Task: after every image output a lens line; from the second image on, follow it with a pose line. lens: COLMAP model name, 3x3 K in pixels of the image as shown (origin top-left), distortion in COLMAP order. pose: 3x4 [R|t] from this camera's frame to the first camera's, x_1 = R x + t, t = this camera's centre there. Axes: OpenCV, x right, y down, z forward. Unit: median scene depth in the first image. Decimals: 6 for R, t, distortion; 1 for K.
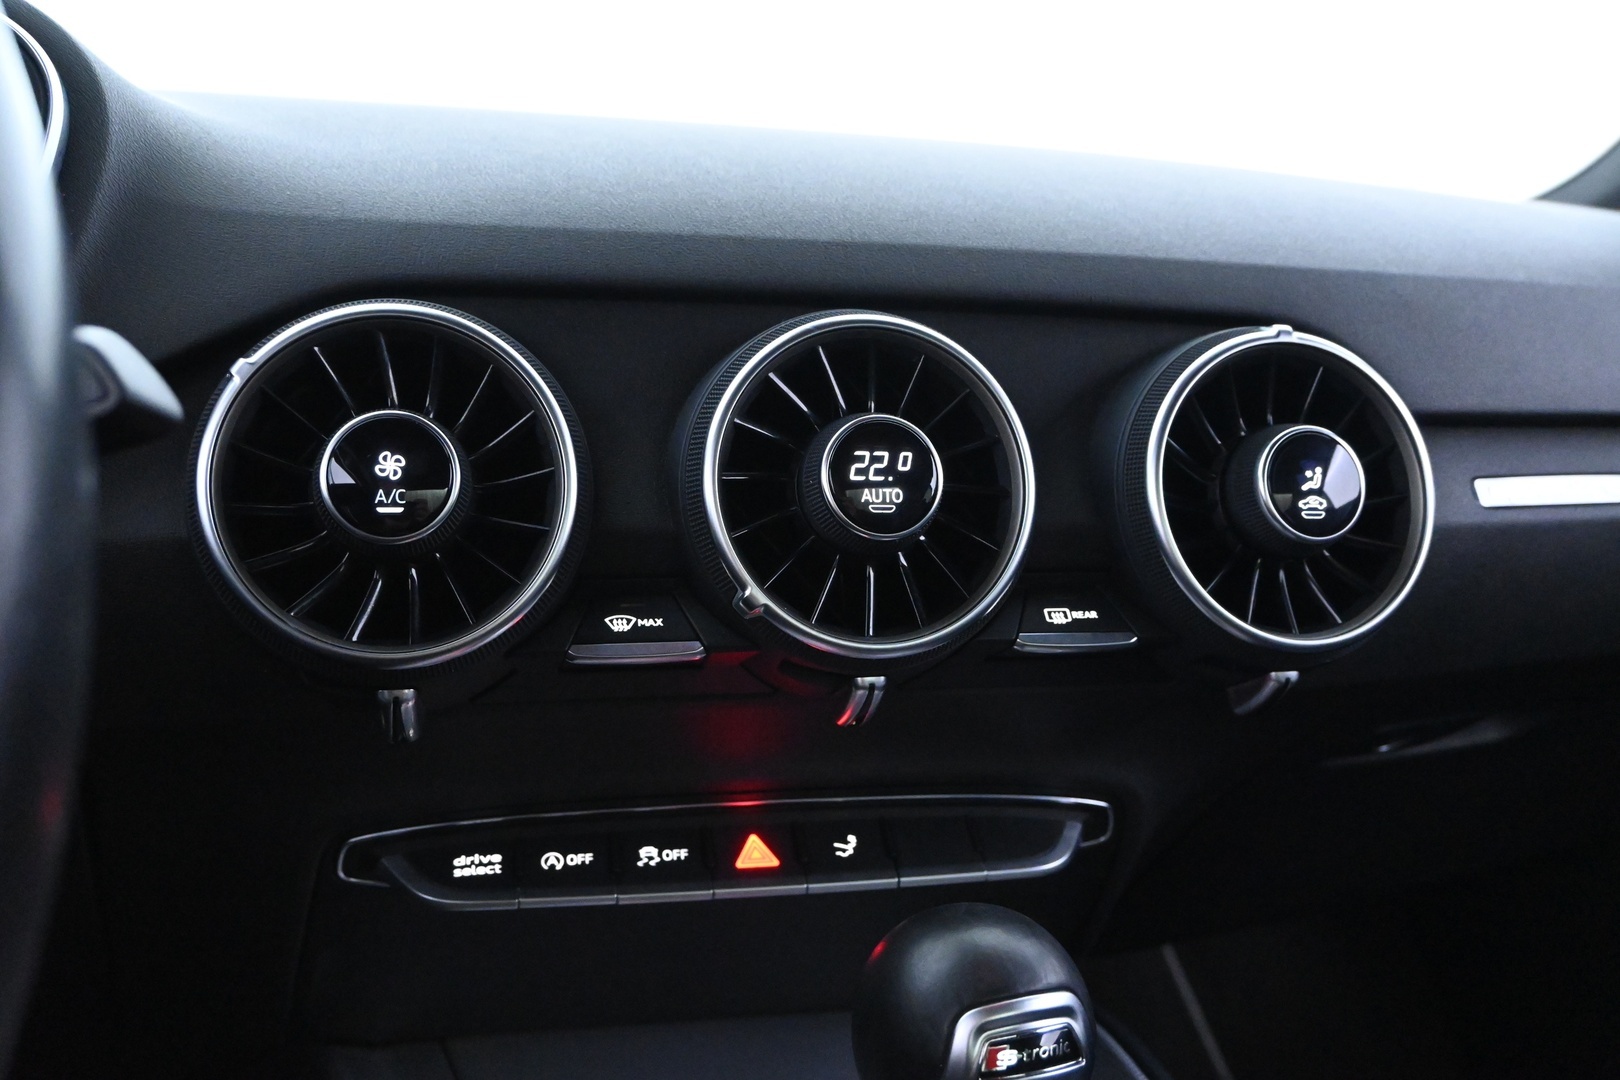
lens RADIAL K [[1469.1, 0, 818.8], [0, 1469.1, 531.1], [0, 0, 1]] dist [0.012343, -0.013258]
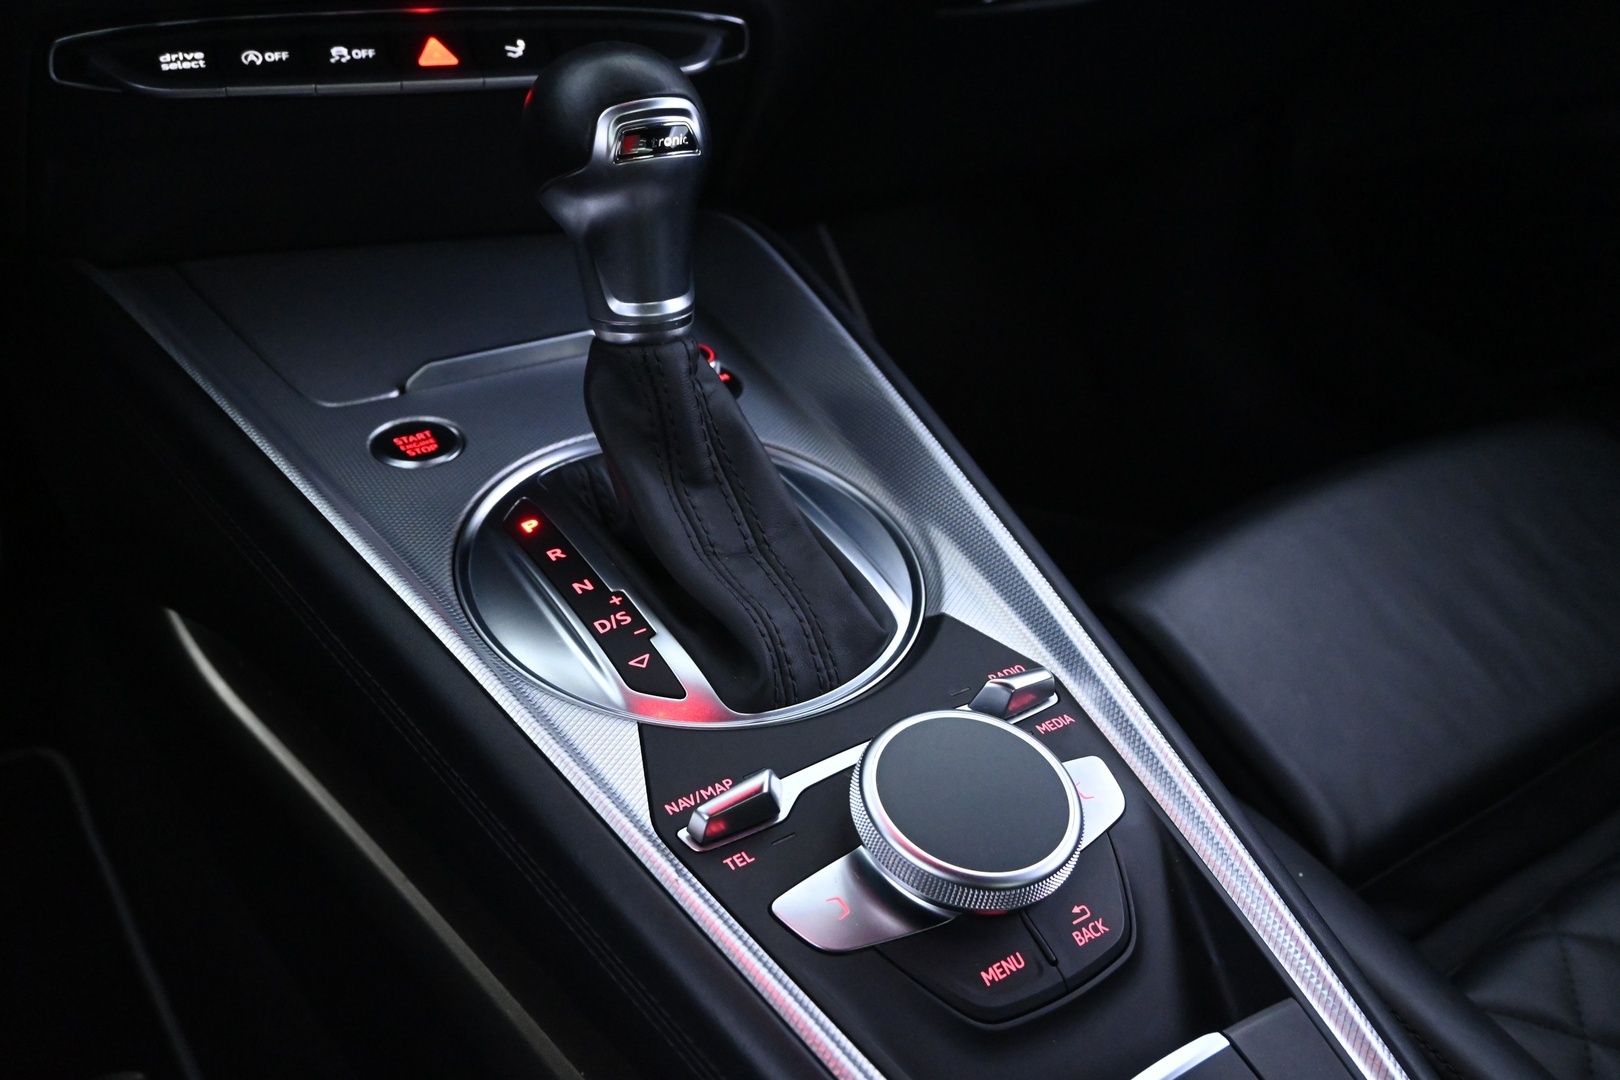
lens RADIAL K [[1469.1, 0, 801.3], [0, 1469.1, 540.5], [0, 0, 1]] dist [0.012343, -0.013258]
pose [[0.983253, -0.063193, 0.170939, 0.017478], [-0.007006, 0.924159, 0.381943, 0.131757], [-0.182111, -0.376745, 0.908239, -0.245256]]
